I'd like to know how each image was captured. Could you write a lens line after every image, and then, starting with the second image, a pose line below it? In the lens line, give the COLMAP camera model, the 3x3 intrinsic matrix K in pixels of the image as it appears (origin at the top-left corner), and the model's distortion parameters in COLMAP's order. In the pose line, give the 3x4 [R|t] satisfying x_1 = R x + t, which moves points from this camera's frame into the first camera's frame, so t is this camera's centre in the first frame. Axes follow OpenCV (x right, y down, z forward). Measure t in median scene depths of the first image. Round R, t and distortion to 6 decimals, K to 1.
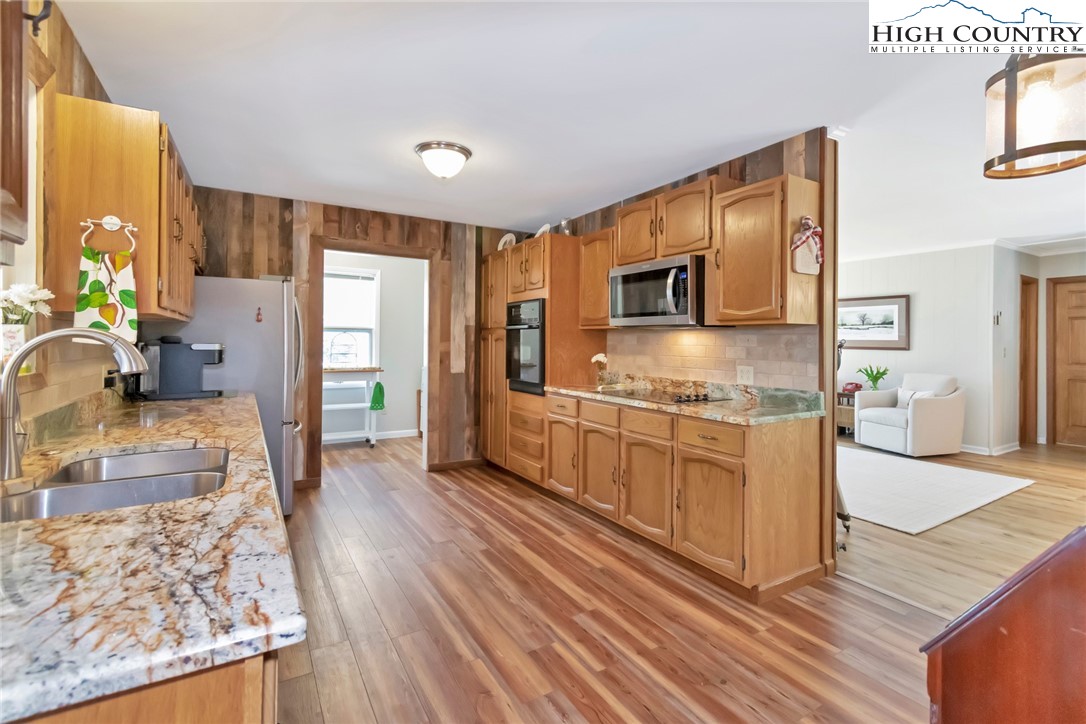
lens RADIAL K [[493.9, 0, 539.8], [0, 493.9, 340.5], [0, 0, 1]] dist [0.001491, -0.000266]
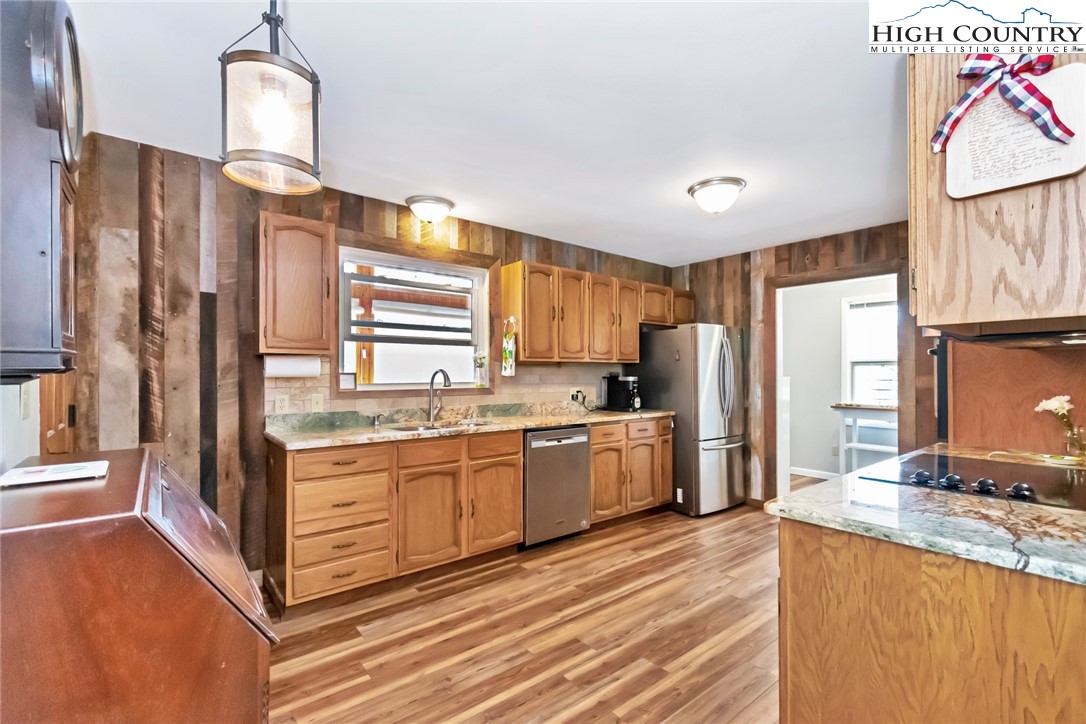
lens RADIAL K [[478.2, 0, 541.0], [0, 478.2, 373.9], [0, 0, 1]] dist [-0.000155, -0.000221]
pose [[0.141158, -0.008240, -0.989953, 0.586347], [0.000055, 0.999965, -0.008315, 0.007710], [0.989987, 0.001119, 0.141154, 0.406884]]
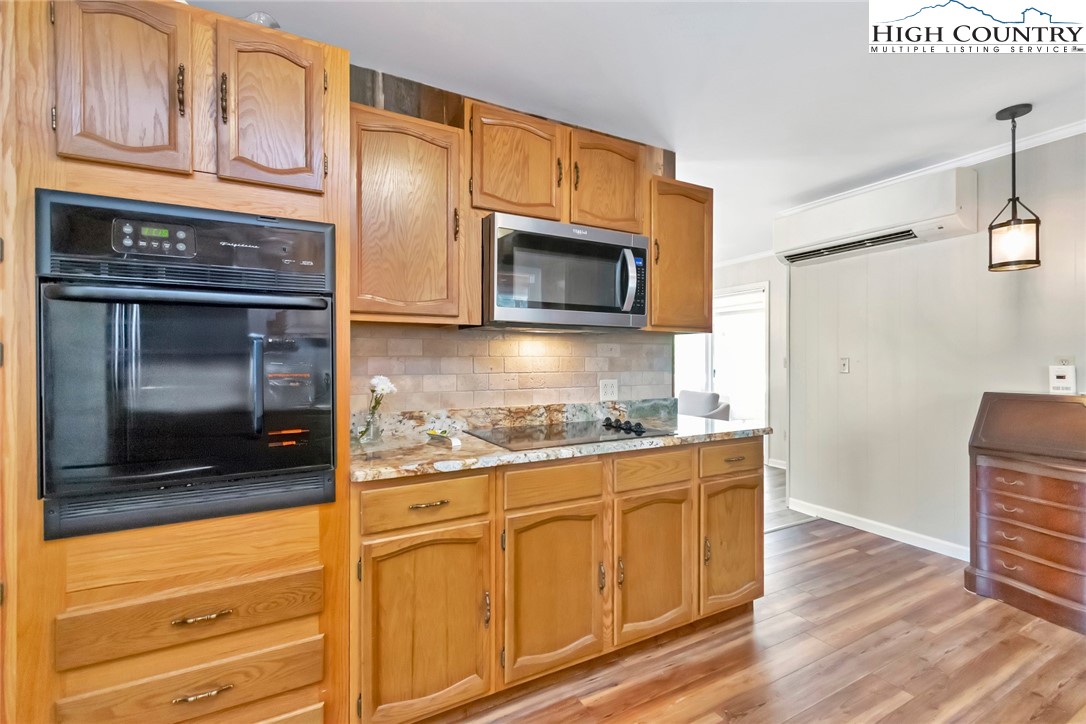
lens RADIAL K [[479.2, 0, 543.0], [0, 479.2, 362.0], [0, 0, 1]] dist [0.001679, -0.000110]
pose [[0.035972, -0.012151, 0.999279, -0.351682], [0.000966, 0.999926, 0.012124, 0.008784], [-0.999352, 0.000529, 0.035981, 0.887715]]
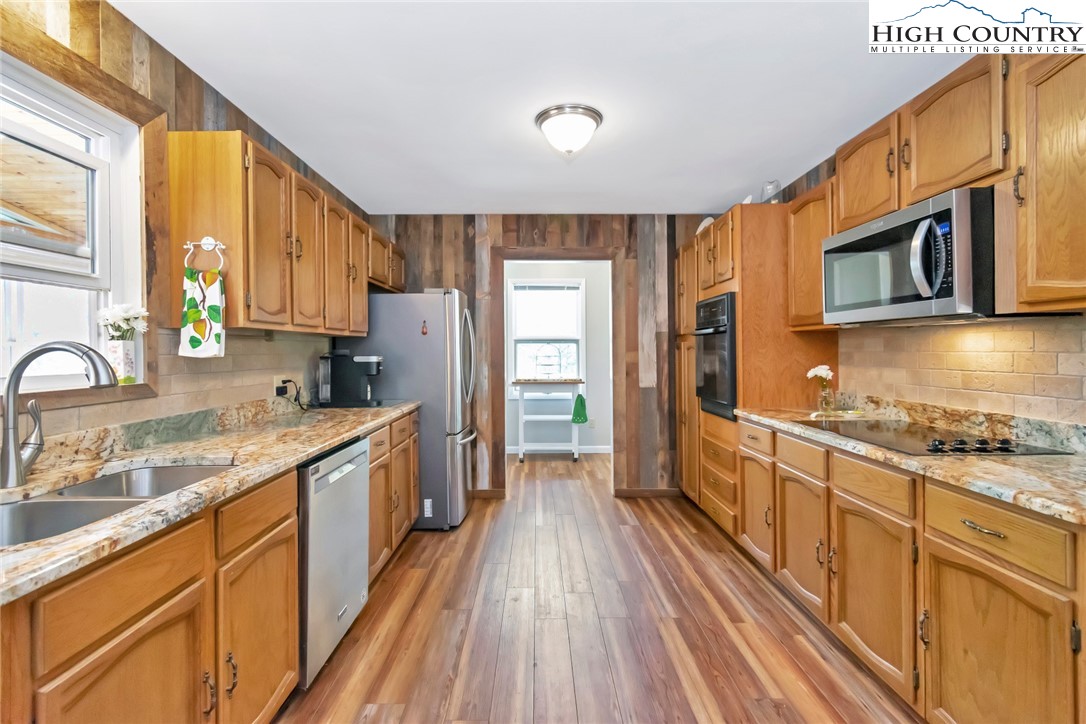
lens RADIAL K [[485.3, 0, 540.2], [0, 485.3, 352.2], [0, 0, 1]] dist [0.002179, -0.000380]
pose [[0.862478, -0.012943, -0.505929, 0.135497], [0.013740, 0.999903, -0.002158, 0.004195], [0.505908, -0.005090, 0.862572, 0.223549]]
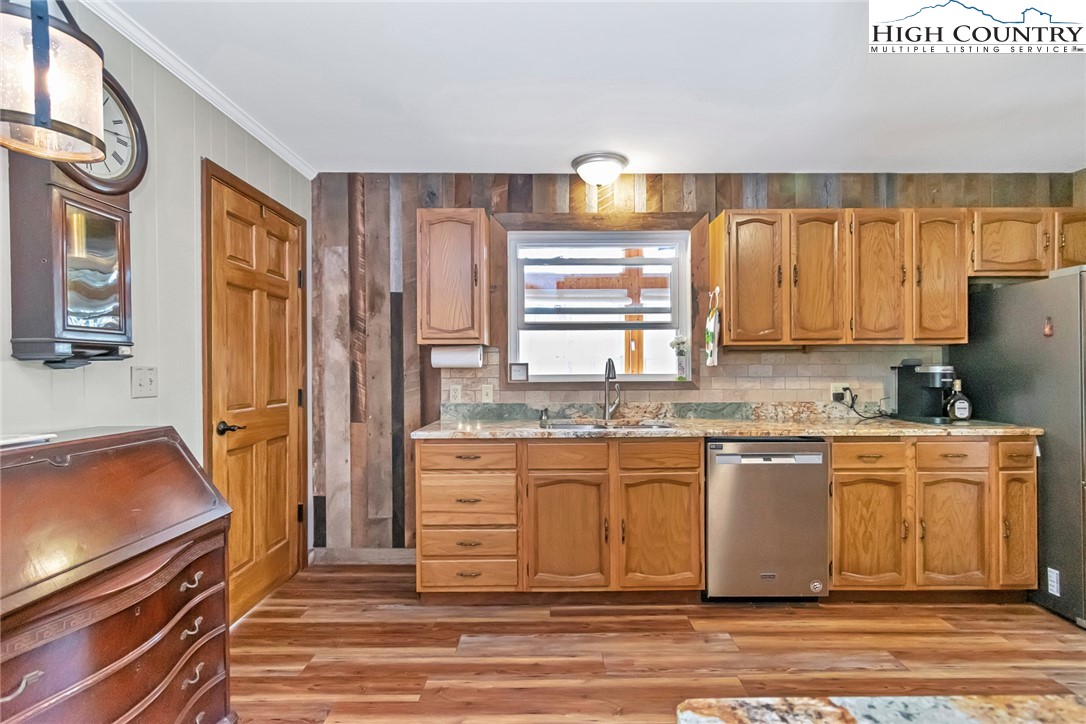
lens RADIAL K [[489.7, 0, 549.9], [0, 489.7, 372.7], [0, 0, 1]] dist [0.000573, -0.000280]
pose [[-0.505272, -0.000442, -0.862960, 0.387095], [-0.000496, 1.000000, -0.000222, 0.014969], [0.862960, 0.000316, -0.505272, 0.652874]]
